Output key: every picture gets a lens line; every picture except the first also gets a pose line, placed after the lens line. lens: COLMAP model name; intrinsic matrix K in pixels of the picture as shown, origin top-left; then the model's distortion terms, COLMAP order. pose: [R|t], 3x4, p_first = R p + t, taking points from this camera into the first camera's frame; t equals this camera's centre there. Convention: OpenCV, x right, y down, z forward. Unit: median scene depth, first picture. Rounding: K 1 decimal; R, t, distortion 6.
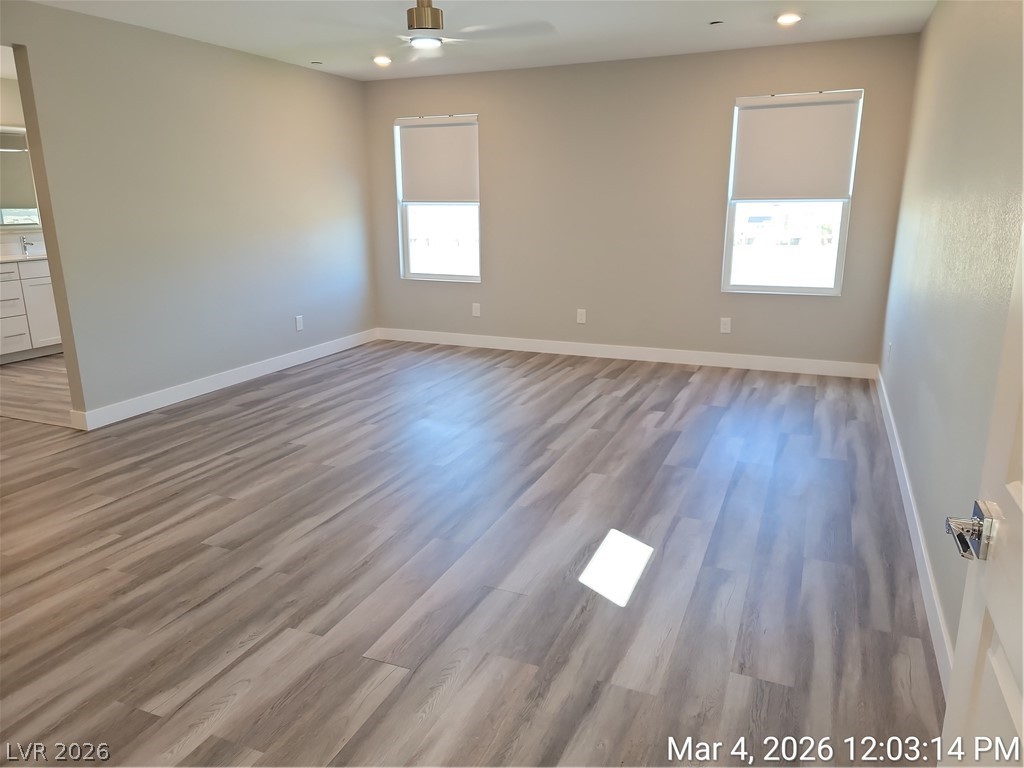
lens RADIAL K [[708.1, 0, 503.8], [0, 708.1, 382.6], [0, 0, 1]] dist [0.069372, -0.049054]
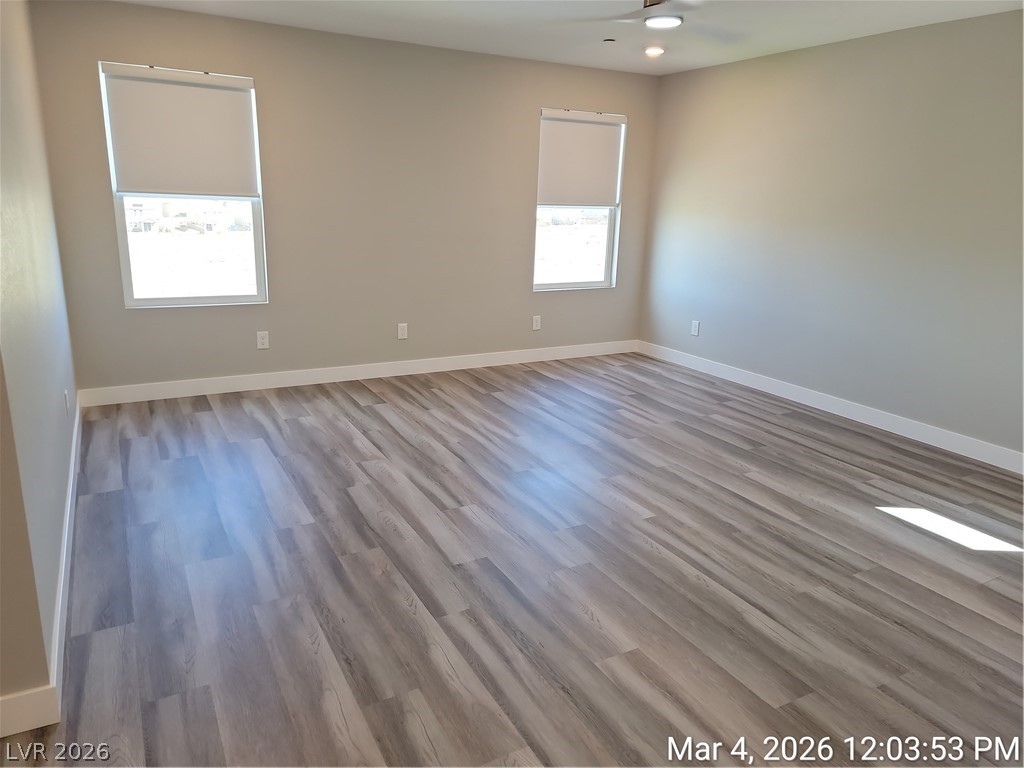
lens RADIAL K [[708.1, 0, 511.7], [0, 708.1, 377.2], [0, 0, 1]] dist [0.094048, -0.071247]
pose [[0.607223, -0.175837, 0.774830, -0.824746], [0.166888, 0.981675, 0.091990, -0.156419], [-0.776806, 0.073451, 0.625441, 0.562841]]
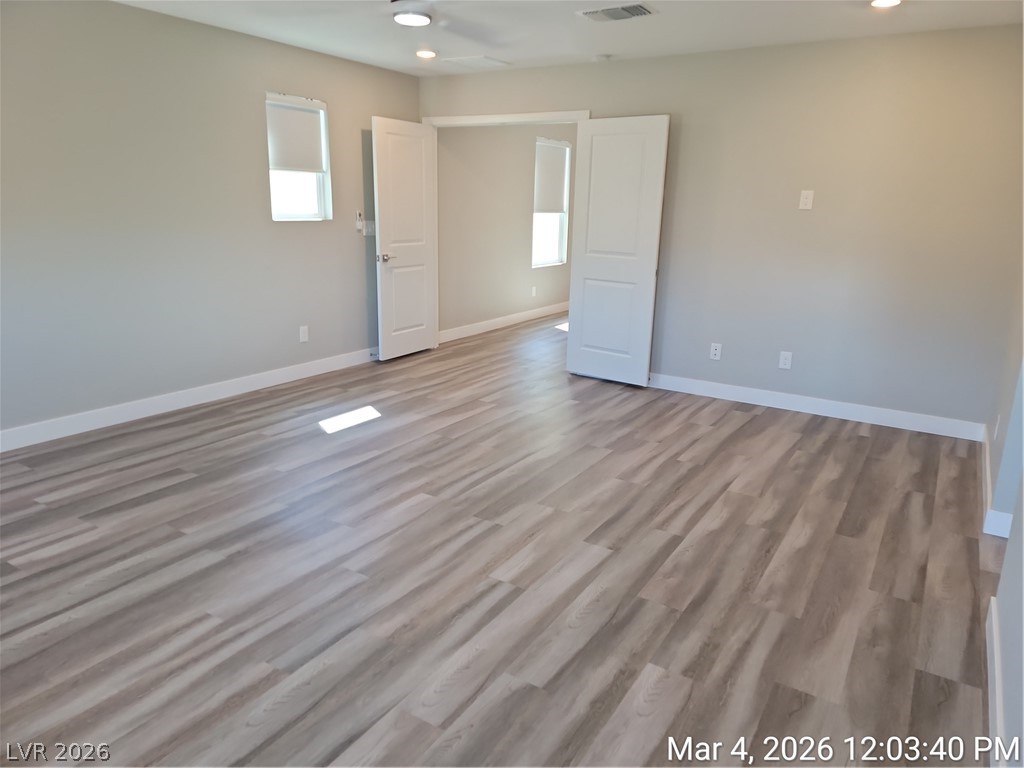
lens RADIAL K [[708.1, 0, 511.7], [0, 708.1, 377.2], [0, 0, 1]] dist [0.094048, -0.071247]
pose [[-0.989709, -0.051448, 0.133527, -0.310959], [0.018652, 0.878787, 0.476850, -0.447793], [-0.141874, 0.474434, -0.868783, 1.682165]]
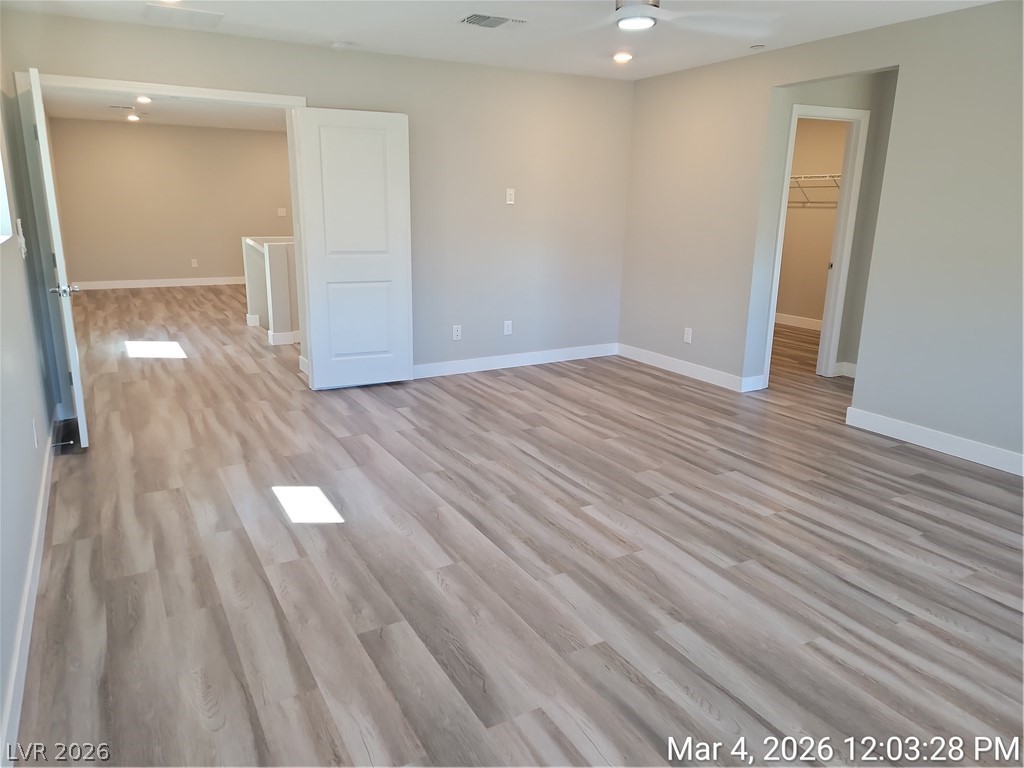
lens RADIAL K [[708.1, 0, 511.7], [0, 708.1, 377.2], [0, 0, 1]] dist [0.094048, -0.071247]
pose [[-0.593198, 0.197978, -0.780334, 0.618717], [-0.208017, 0.898681, 0.386136, -0.350230], [0.777718, 0.391377, -0.491913, 1.279513]]
